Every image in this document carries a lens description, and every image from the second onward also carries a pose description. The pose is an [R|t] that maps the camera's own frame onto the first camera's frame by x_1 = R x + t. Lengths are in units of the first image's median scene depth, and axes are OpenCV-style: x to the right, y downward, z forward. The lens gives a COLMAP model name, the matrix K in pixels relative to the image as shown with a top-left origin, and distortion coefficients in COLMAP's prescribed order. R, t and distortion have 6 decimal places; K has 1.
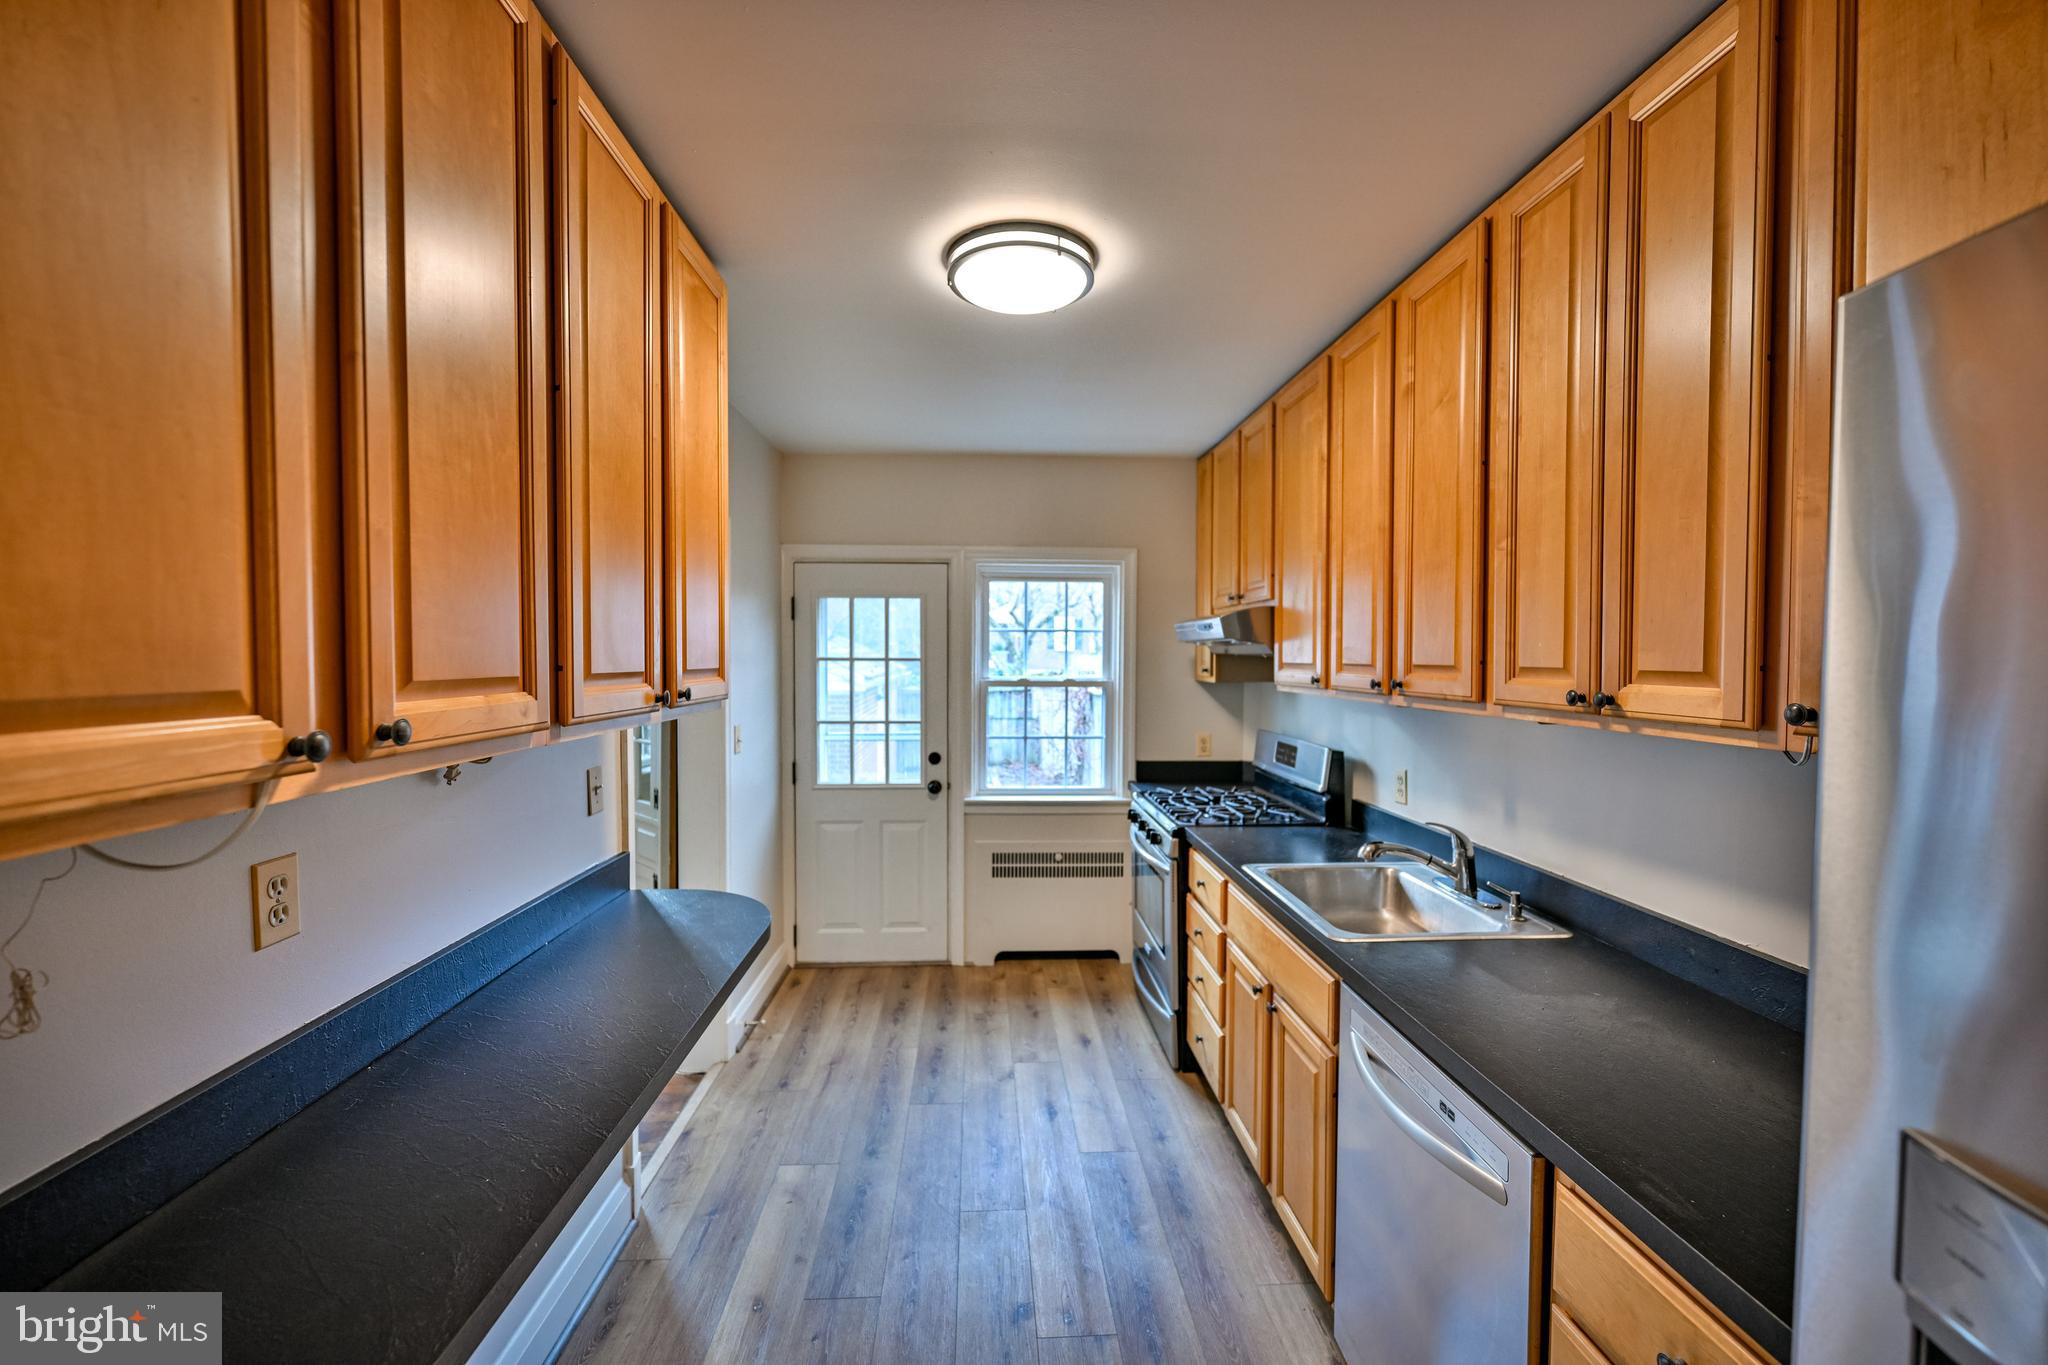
lens RADIAL K [[810.6, 0, 1017.9], [0, 810.6, 680.5], [0, 0, 1]] dist [-0.000557, 0.000309]
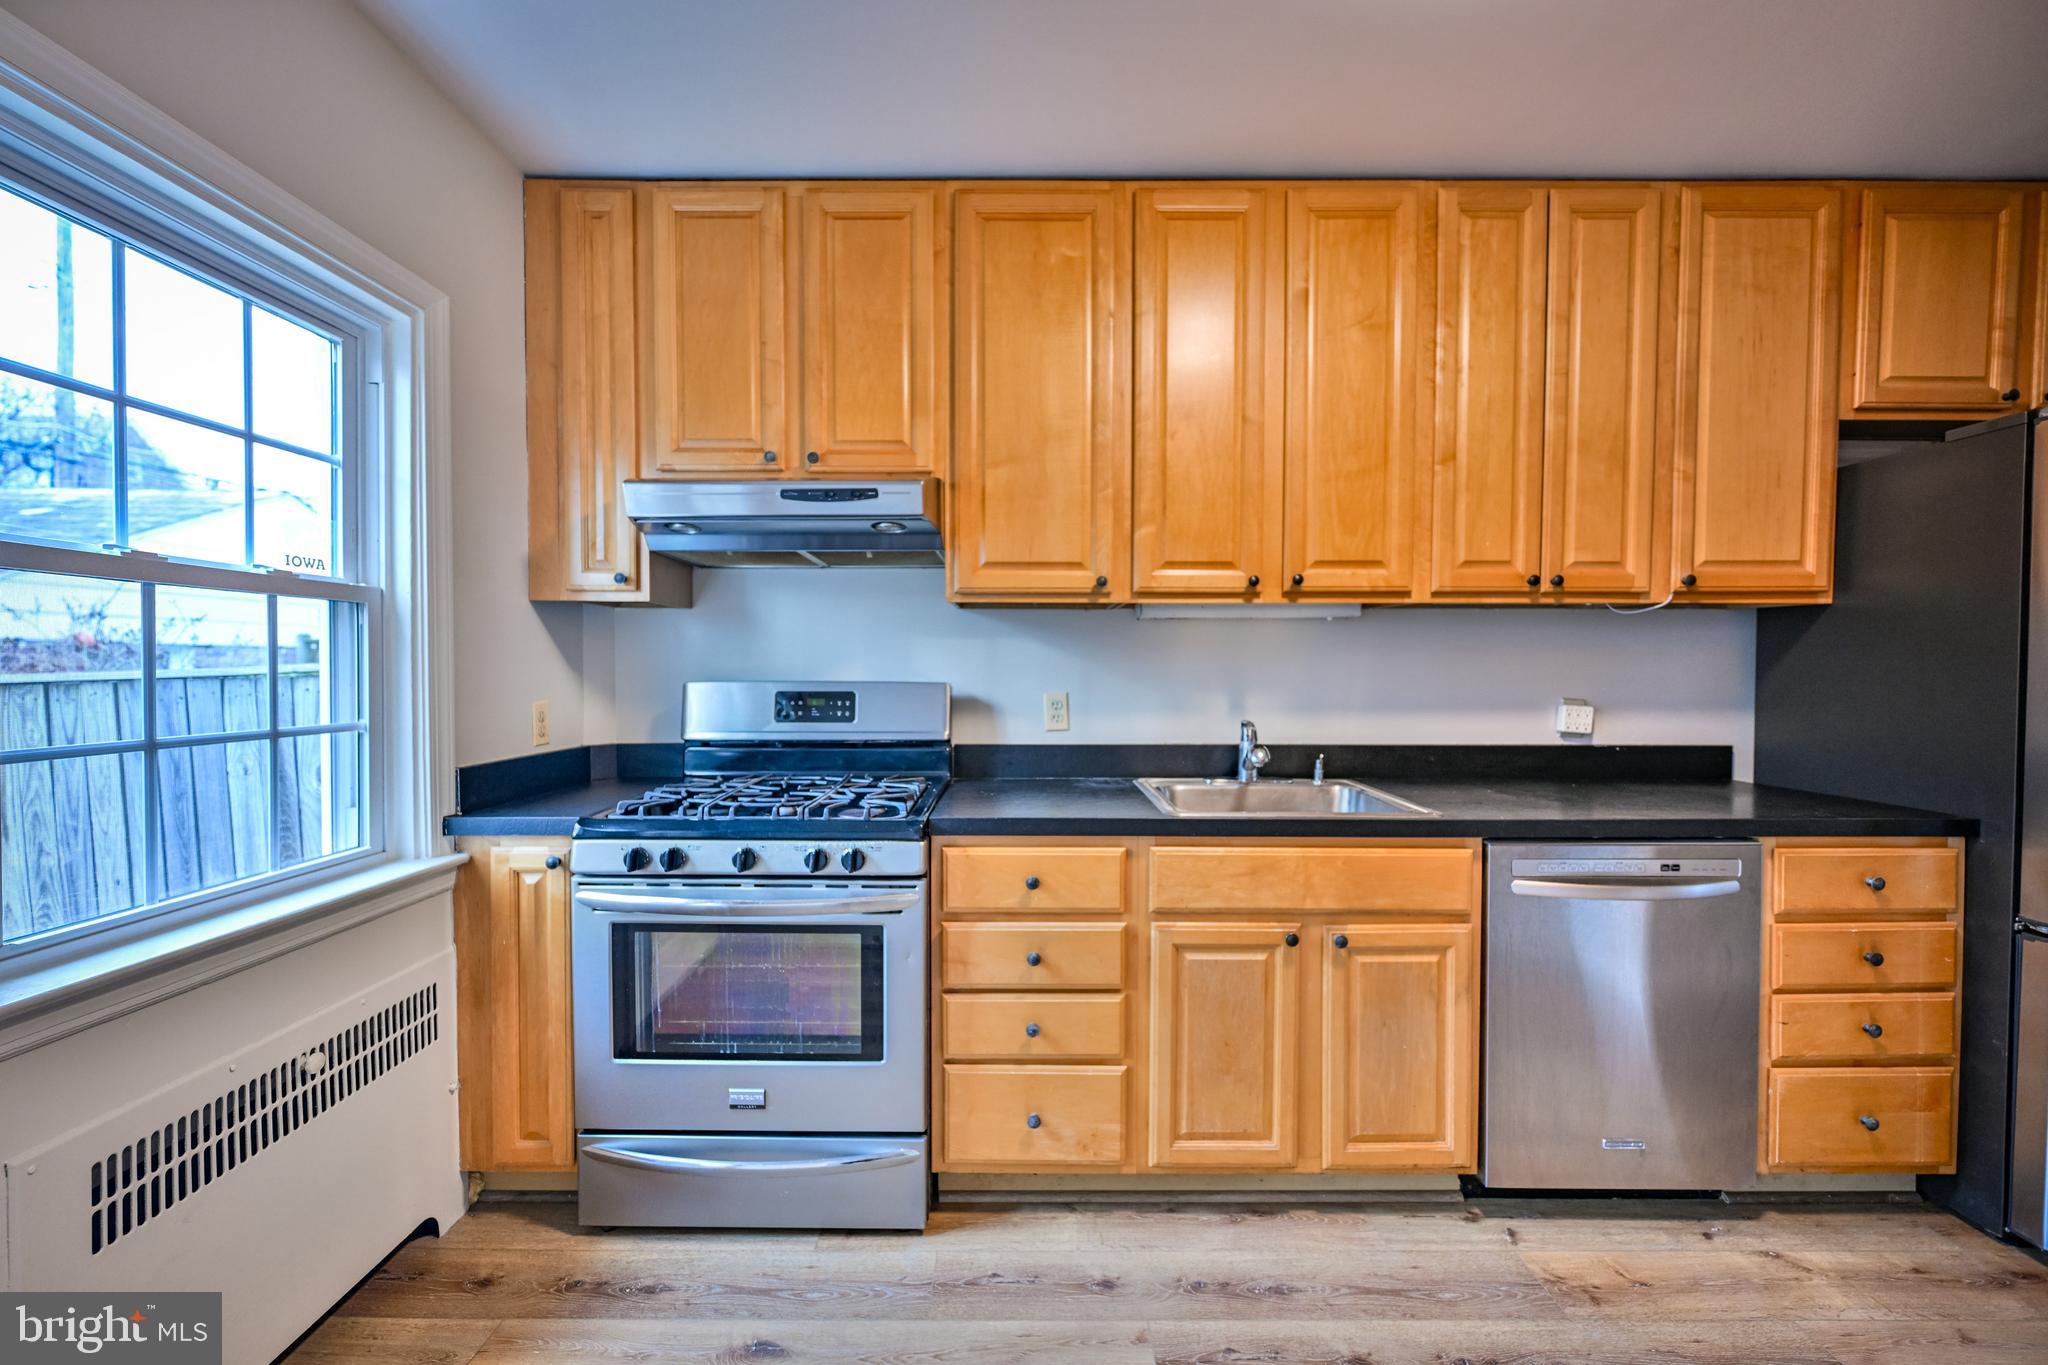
lens RADIAL K [[810.6, 0, 1027.6], [0, 810.6, 686.1], [0, 0, 1]] dist [-0.000557, 0.000309]
pose [[0.048475, -0.027405, 0.998448, -0.534038], [0.031875, 0.999157, 0.025877, 0.094533], [-0.998316, 0.030571, 0.049308, 1.223466]]
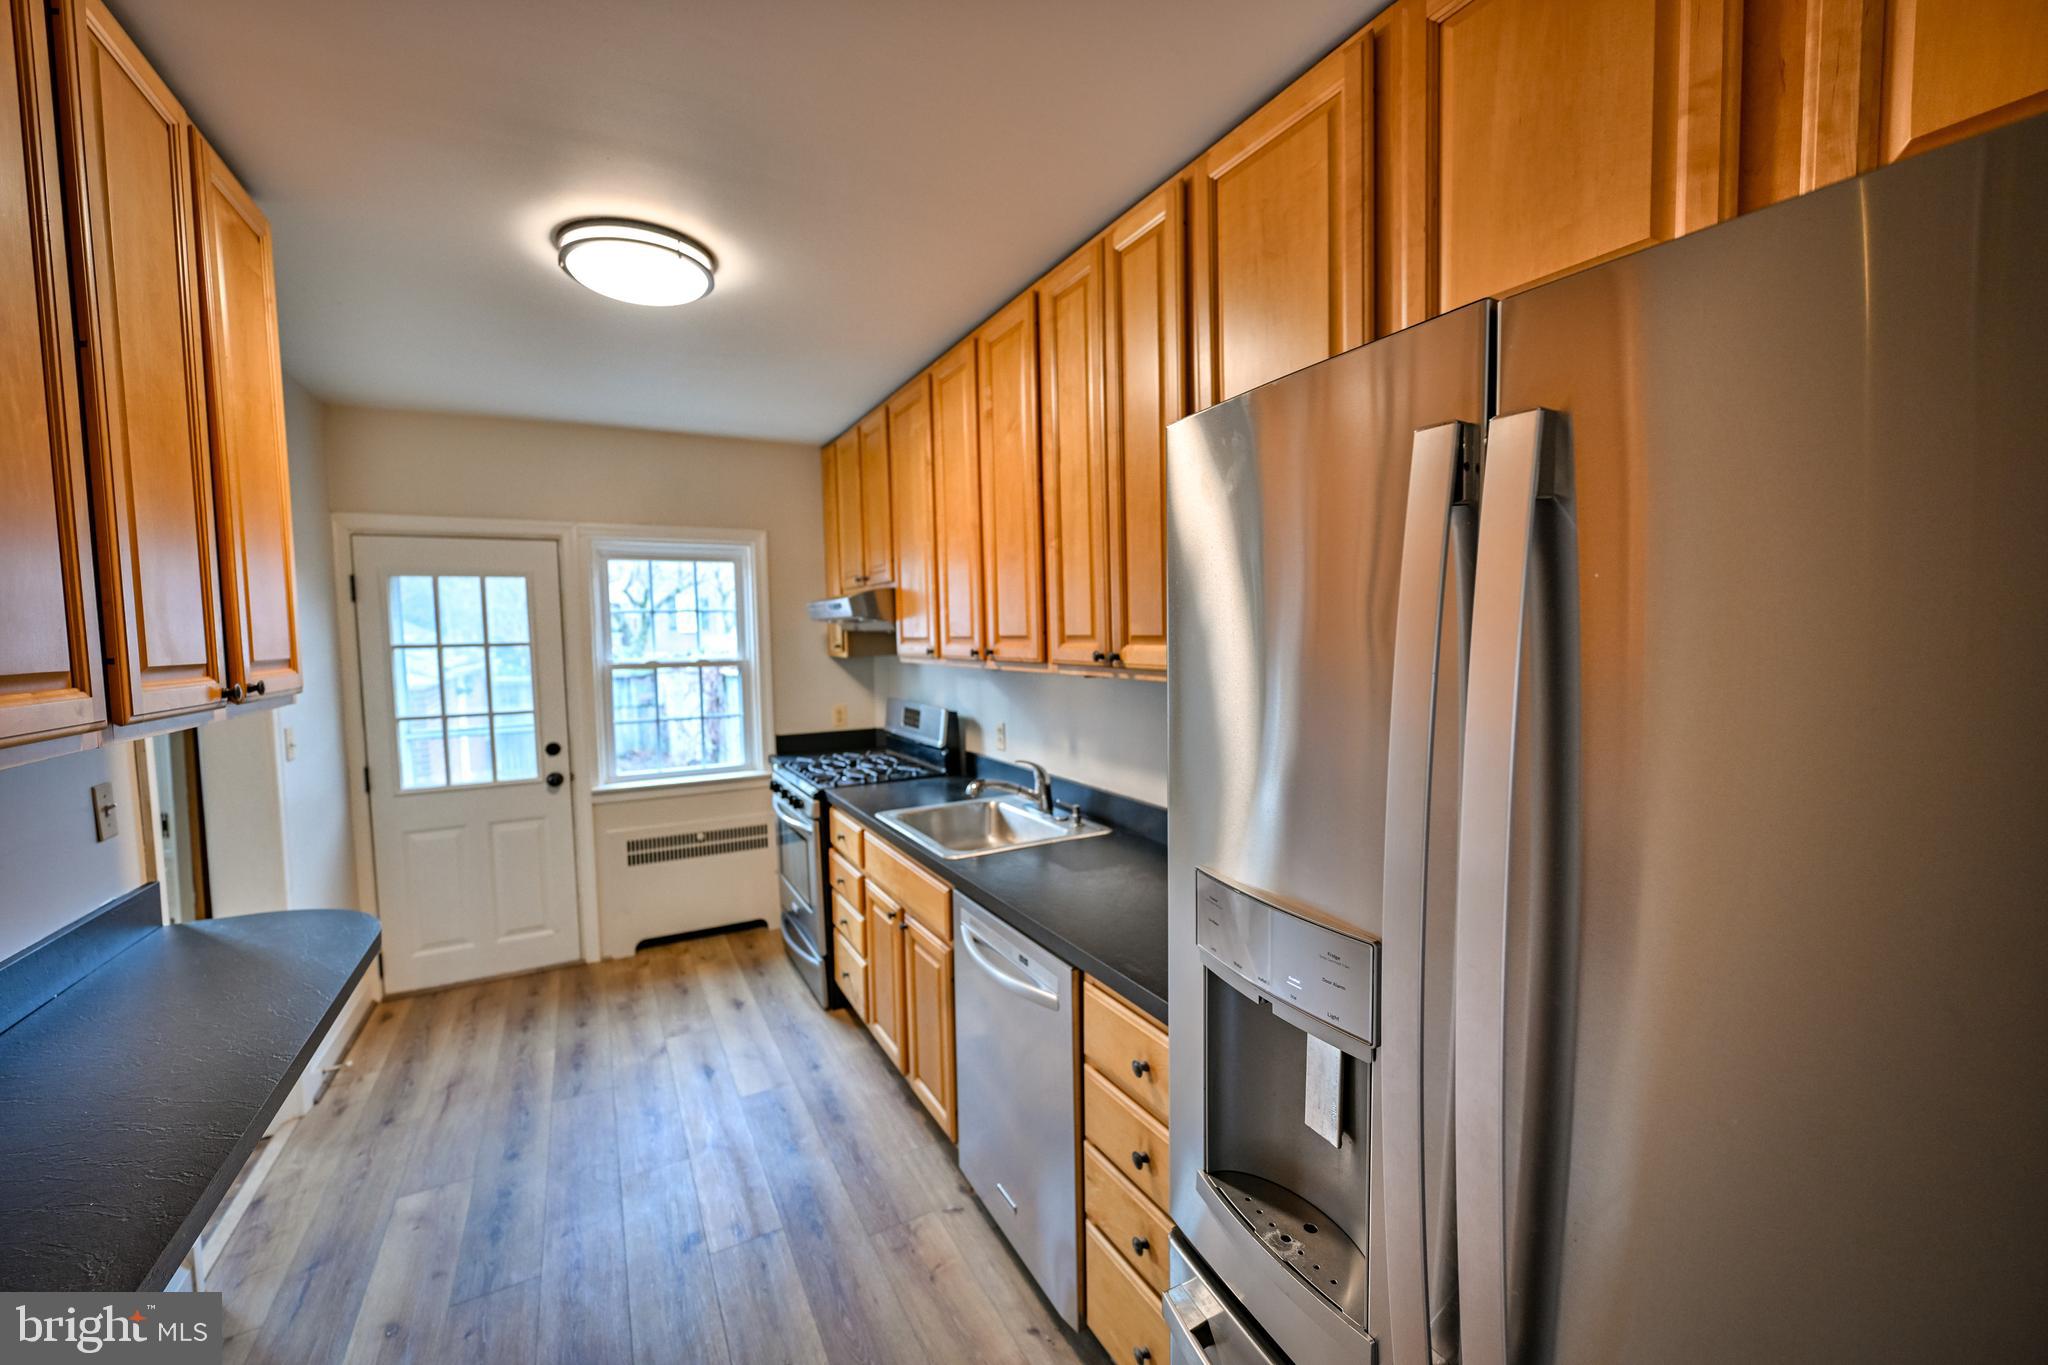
lens RADIAL K [[810.6, 0, 1021.7], [0, 810.6, 682.3], [0, 0, 1]] dist [-0.000557, 0.000309]
pose [[0.901598, -0.048871, 0.429805, -0.024488], [0.036205, 0.998637, 0.037603, 0.006052], [-0.431057, -0.018342, 0.902138, -0.139622]]
